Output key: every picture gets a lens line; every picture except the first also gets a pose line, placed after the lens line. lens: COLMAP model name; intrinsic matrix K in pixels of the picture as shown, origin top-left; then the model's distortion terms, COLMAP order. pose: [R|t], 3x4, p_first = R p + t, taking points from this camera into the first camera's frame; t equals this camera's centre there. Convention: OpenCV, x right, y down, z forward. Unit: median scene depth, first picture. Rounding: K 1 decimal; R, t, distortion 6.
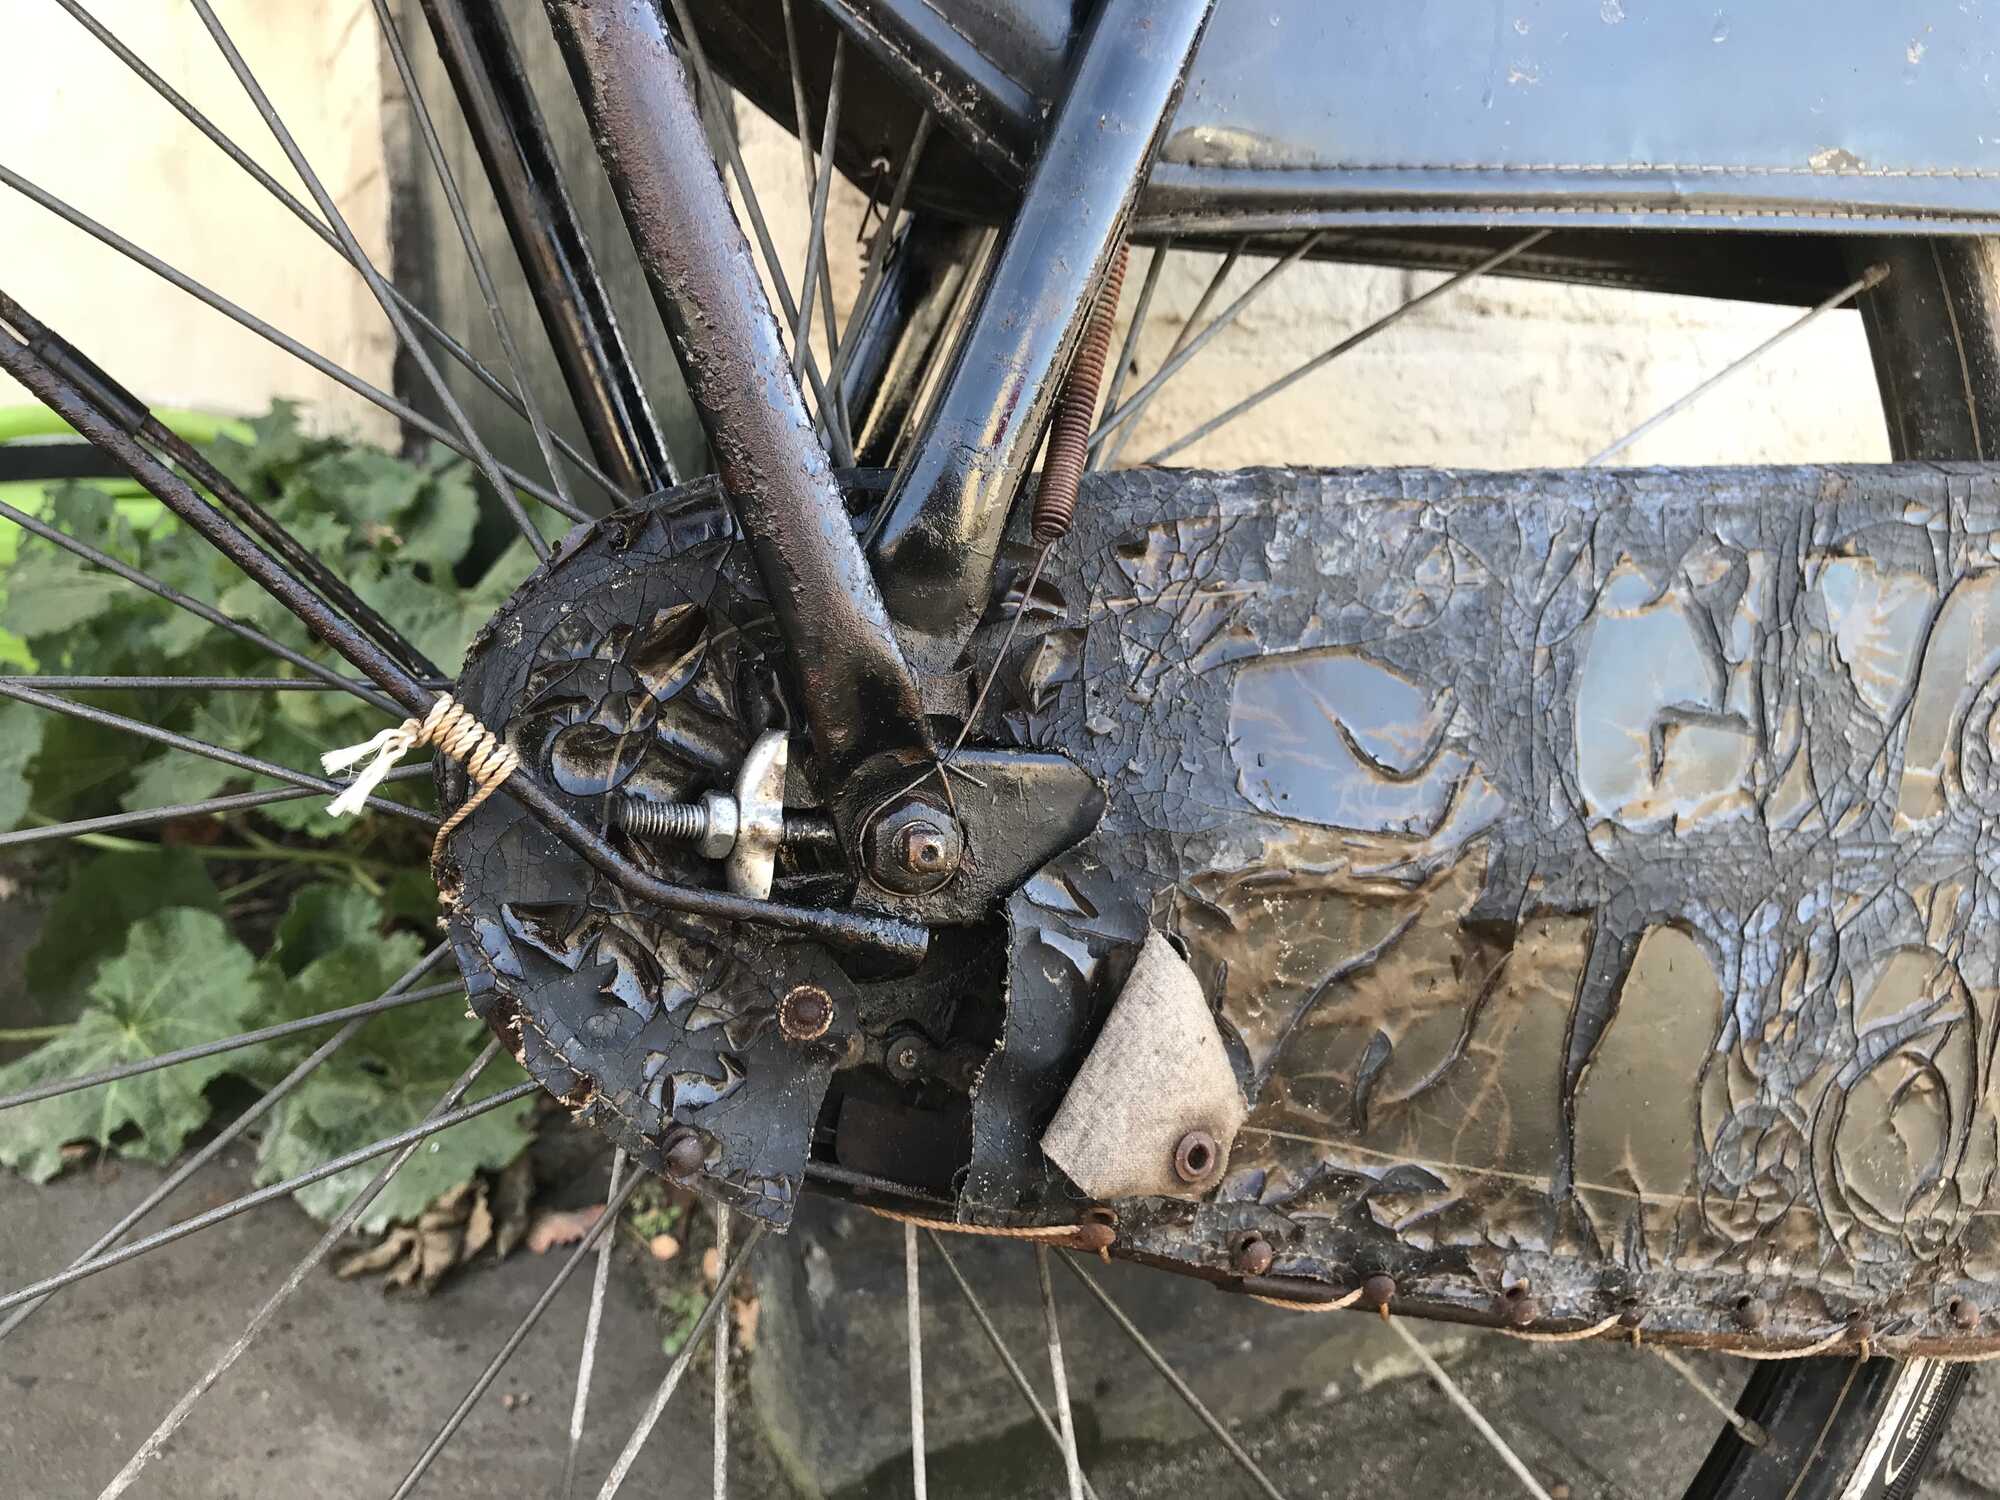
lens RADIAL K [[1599.7, 0, 1009.9], [0, 1599.7, 756.6], [0, 0, 1]] dist [0.010606, -0.009048]
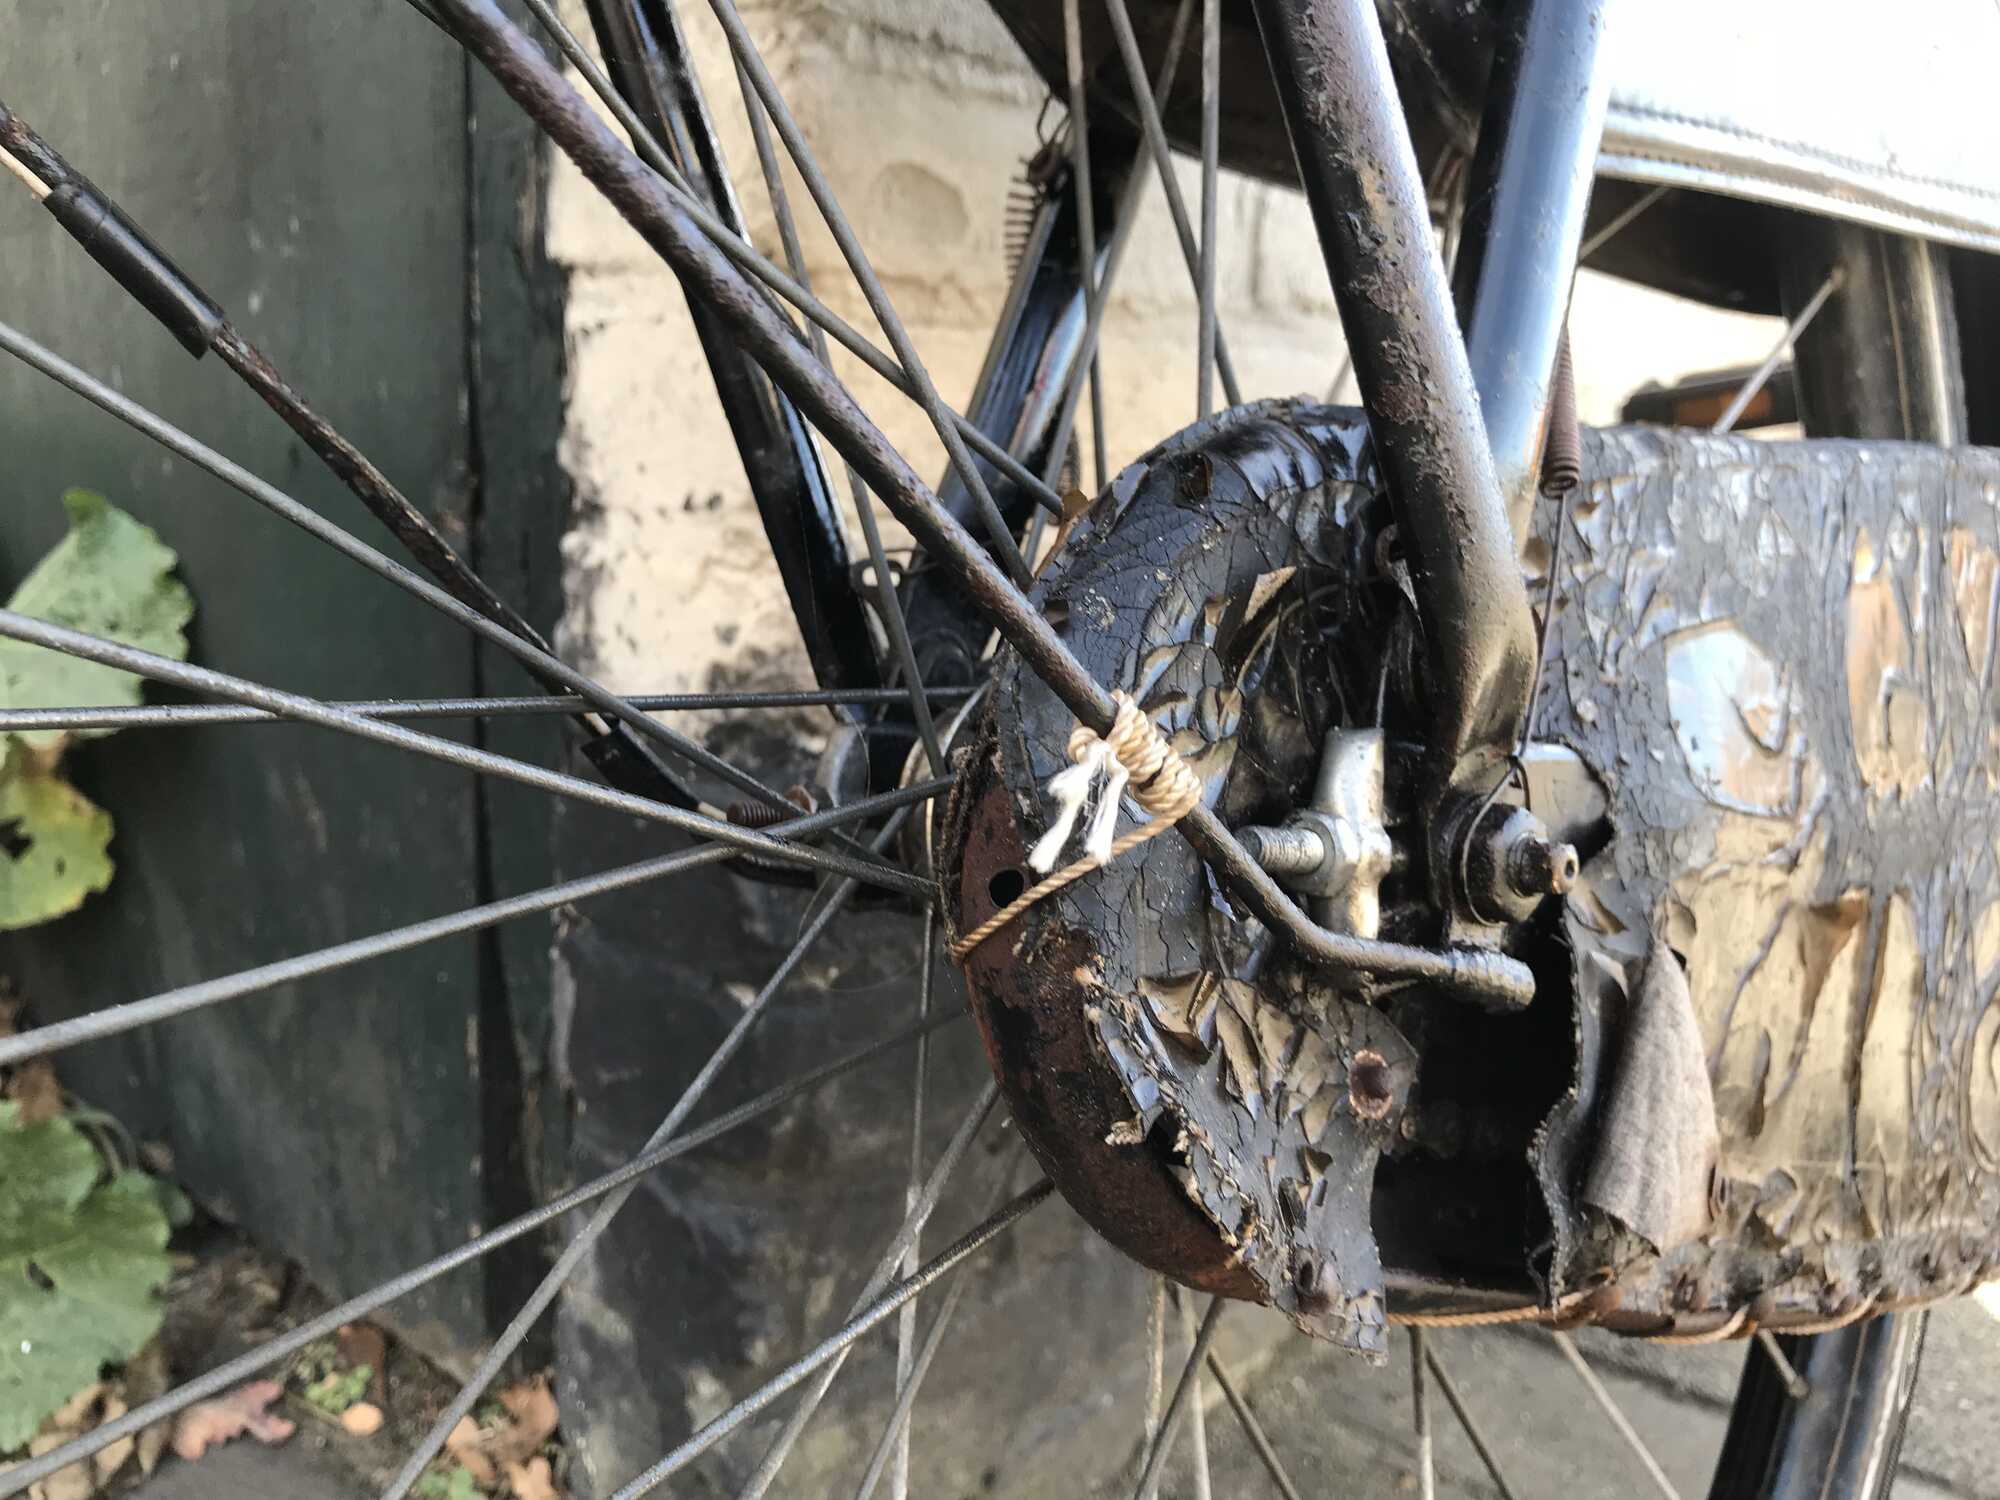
lens RADIAL K [[1599.7, 0, 1007.9], [0, 1599.7, 754.6], [0, 0, 1]] dist [0.010606, -0.009048]
pose [[0.930413, -0.051838, 0.362828, -0.500803], [0.061265, 0.998016, -0.014514, -0.002070], [-0.361356, 0.035733, 0.931743, 0.277810]]
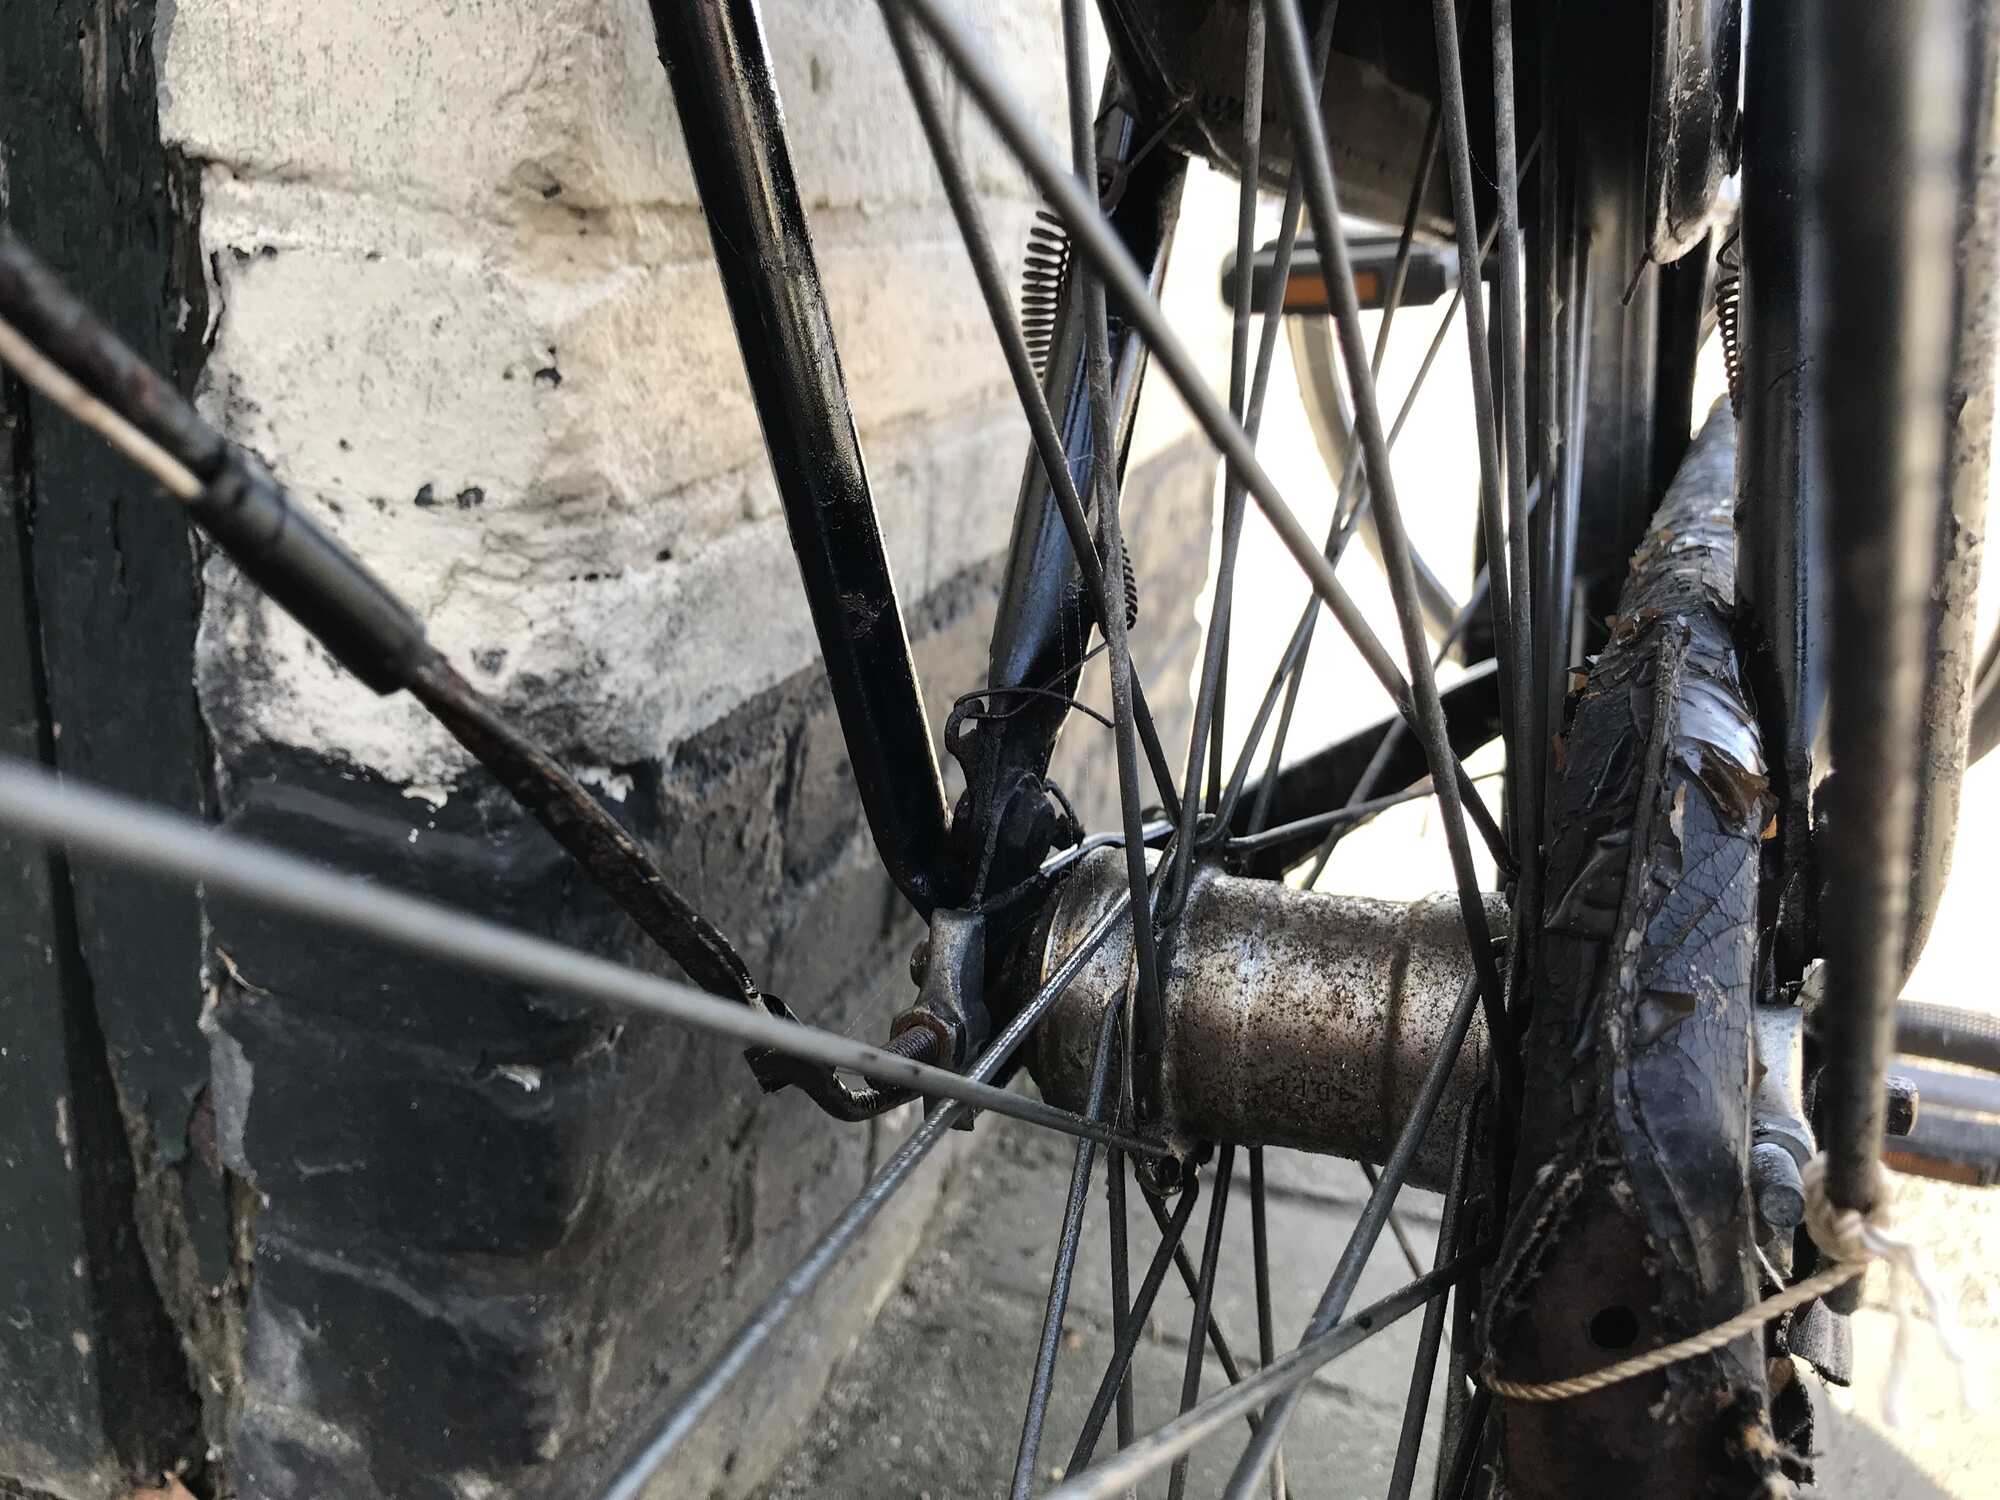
lens RADIAL K [[1599.7, 0, 1000.4], [0, 1599.7, 743.3], [0, 0, 1]] dist [0.010606, -0.009048]
pose [[0.710865, -0.178397, 0.680327, -0.738910], [0.085322, 0.982026, 0.168358, -0.244579], [-0.698134, -0.061633, 0.713309, 0.609025]]
